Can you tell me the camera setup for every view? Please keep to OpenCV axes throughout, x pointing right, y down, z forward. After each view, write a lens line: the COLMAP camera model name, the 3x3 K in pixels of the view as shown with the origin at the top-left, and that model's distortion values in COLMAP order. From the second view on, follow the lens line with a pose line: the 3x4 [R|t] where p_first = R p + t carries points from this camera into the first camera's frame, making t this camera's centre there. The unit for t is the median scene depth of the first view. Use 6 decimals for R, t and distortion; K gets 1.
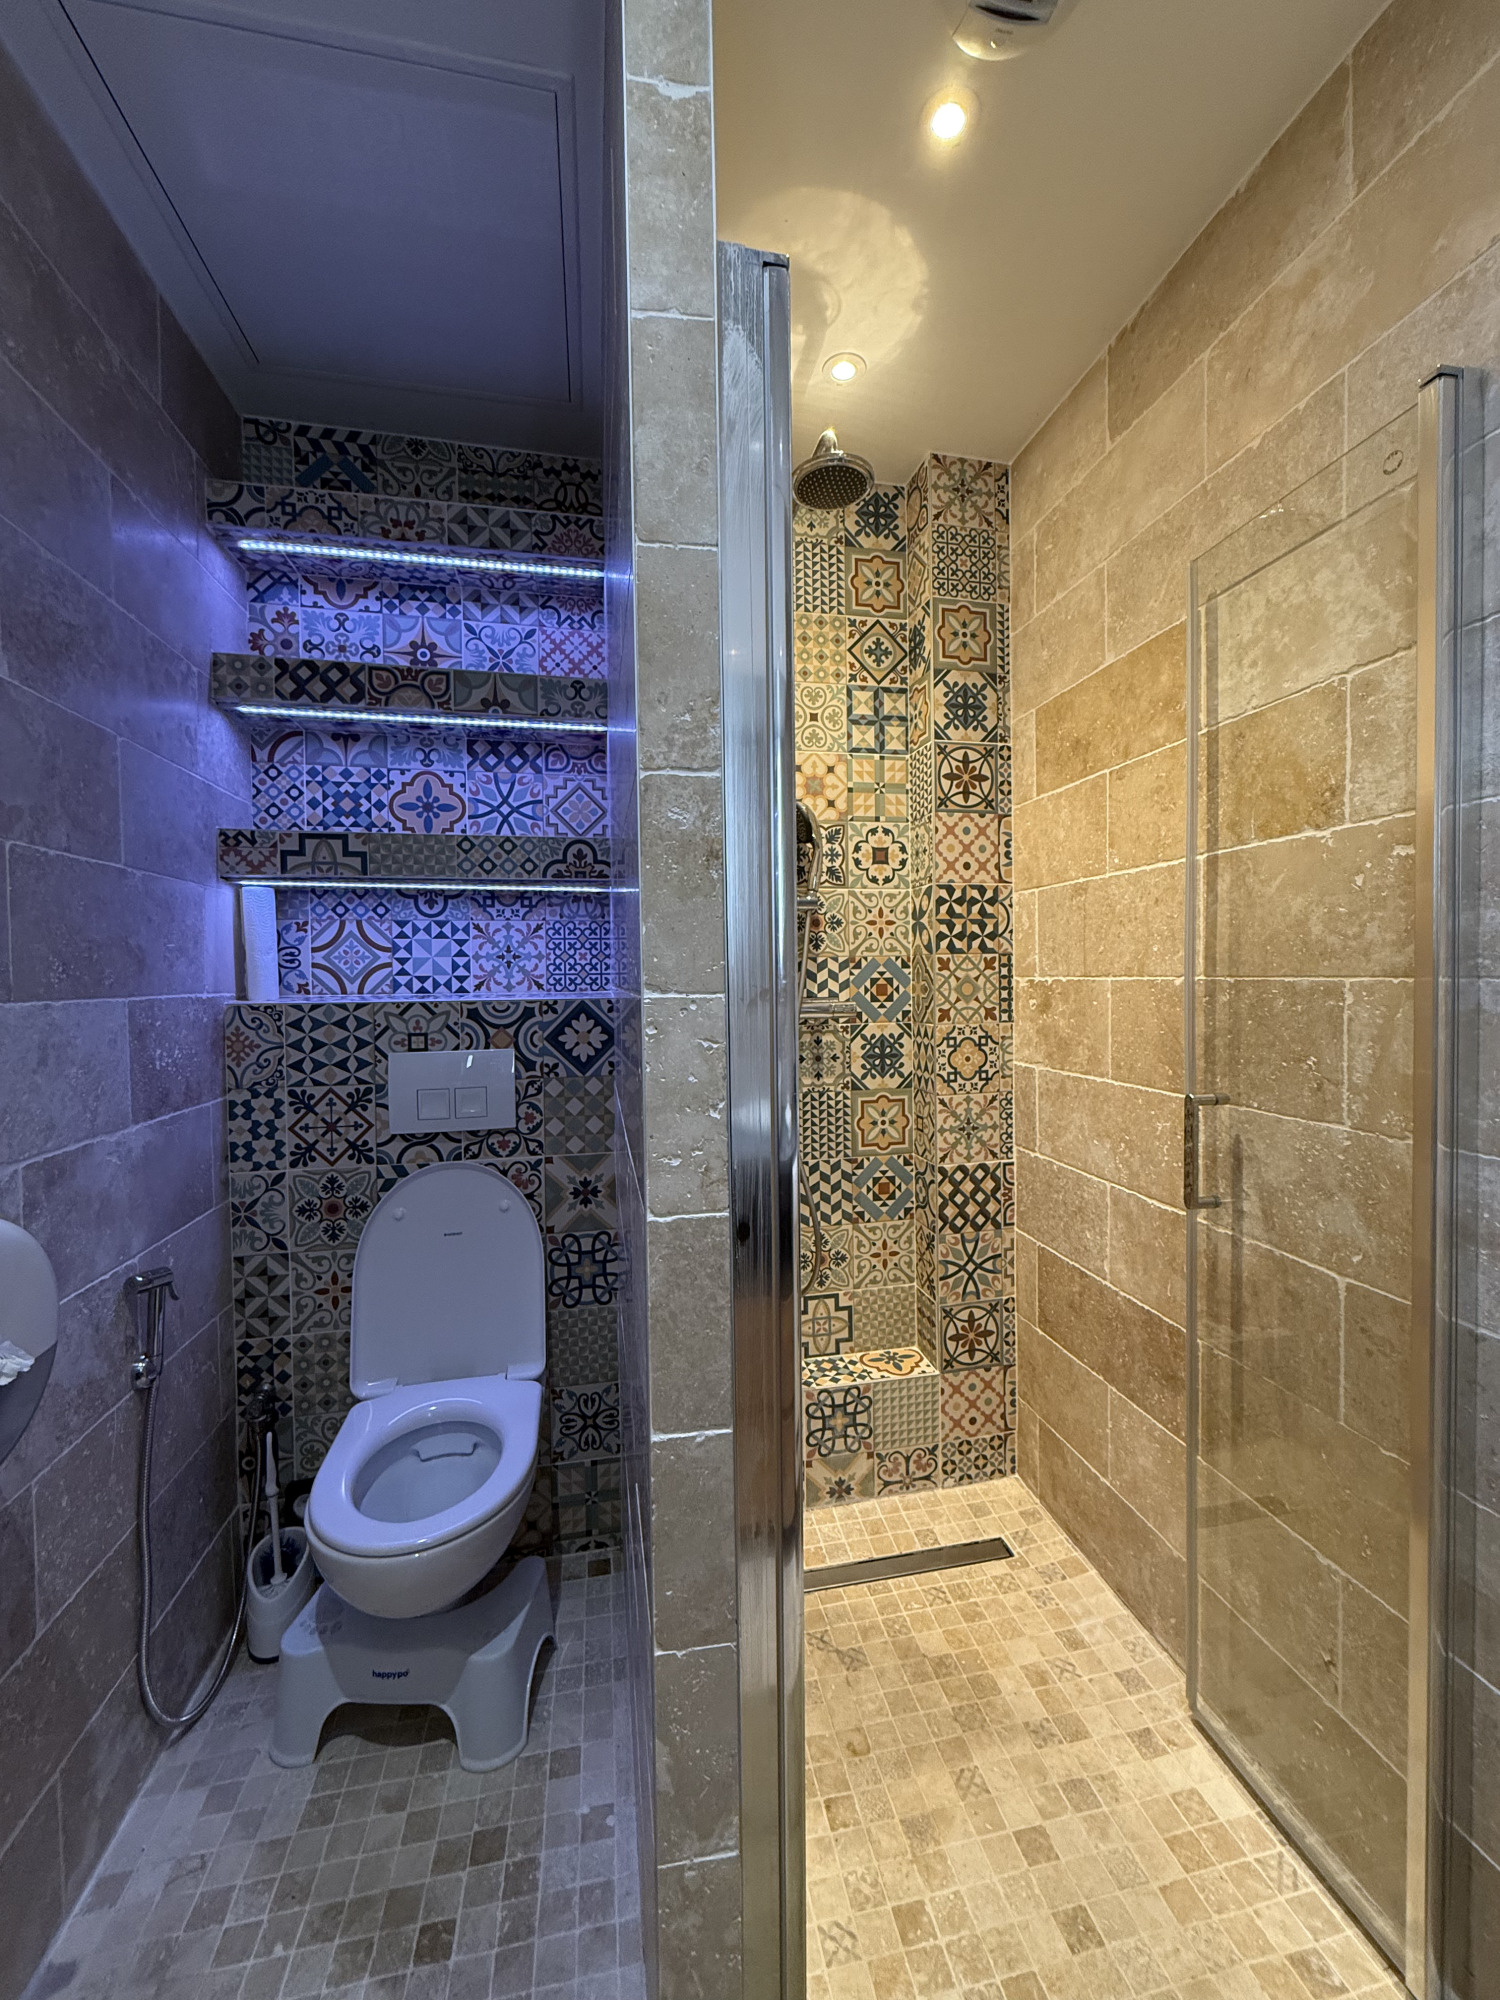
lens RADIAL K [[794.5, 0, 750.7], [0, 794.5, 994.3], [0, 0, 1]] dist [-0.001331, -0.000224]
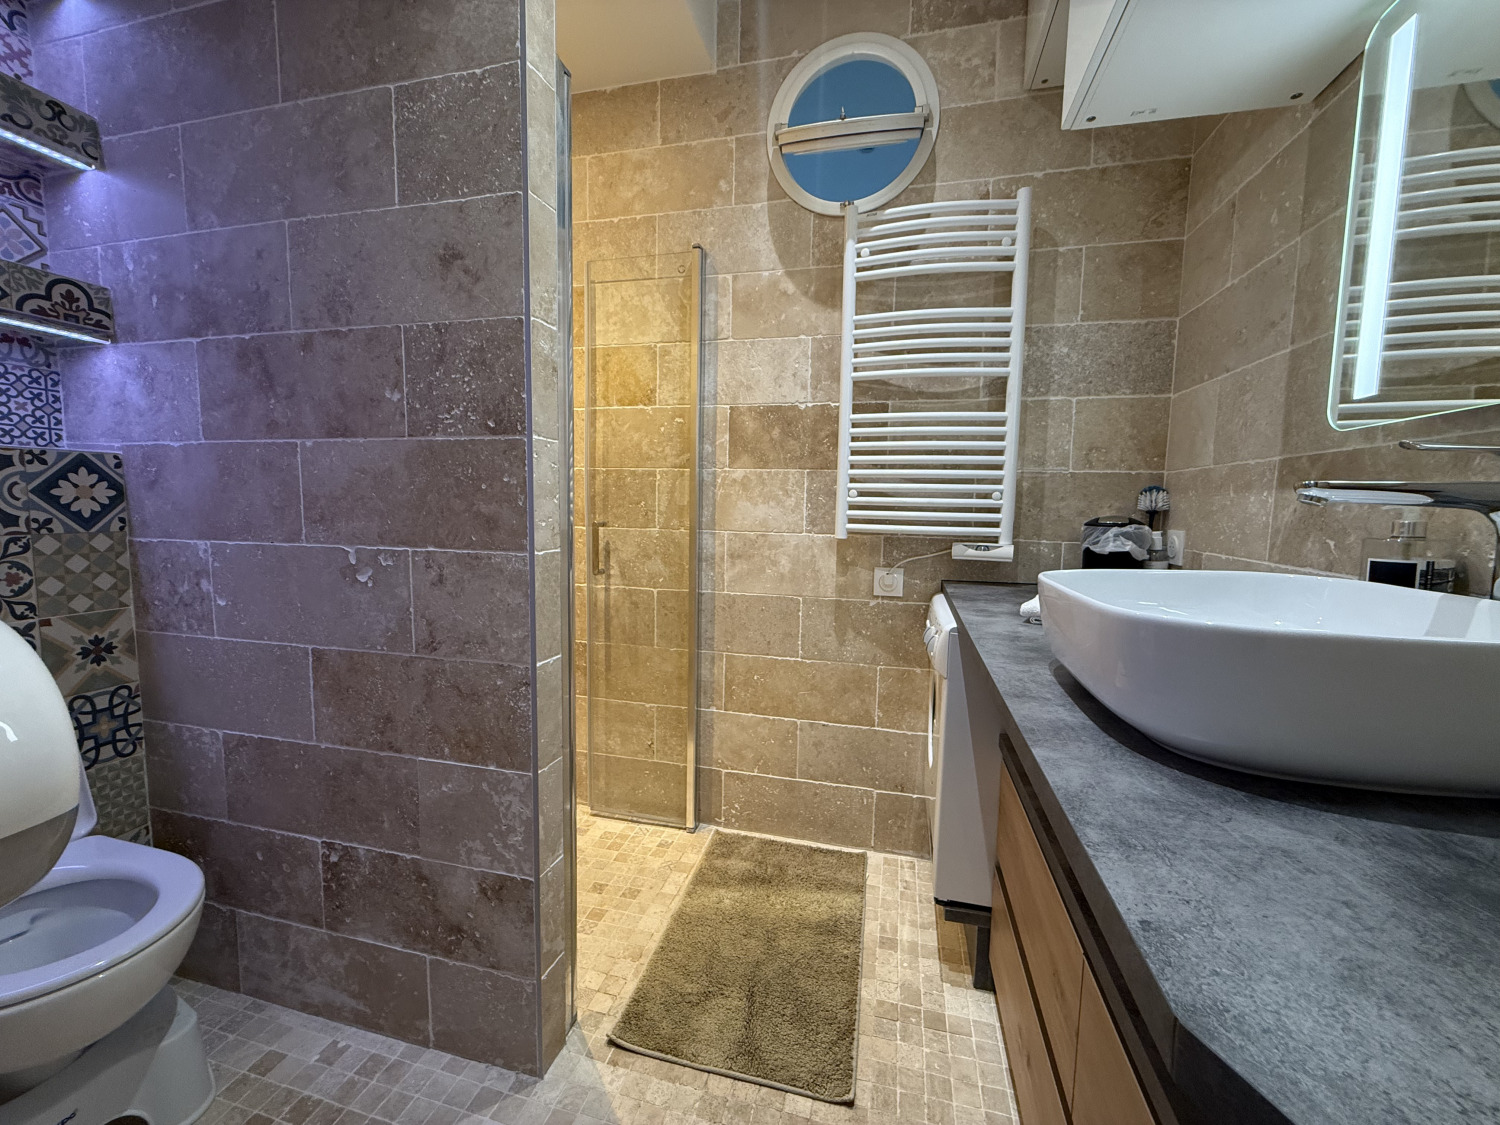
lens RADIAL K [[595.9, 0, 747.5], [0, 595.9, 563.4], [0, 0, 1]] dist [-0.001331, -0.000224]
pose [[0.426689, -0.067579, 0.901870, -0.530742], [-0.002851, 0.997099, 0.076064, 0.084522], [-0.904394, -0.035027, 0.425259, -0.039780]]
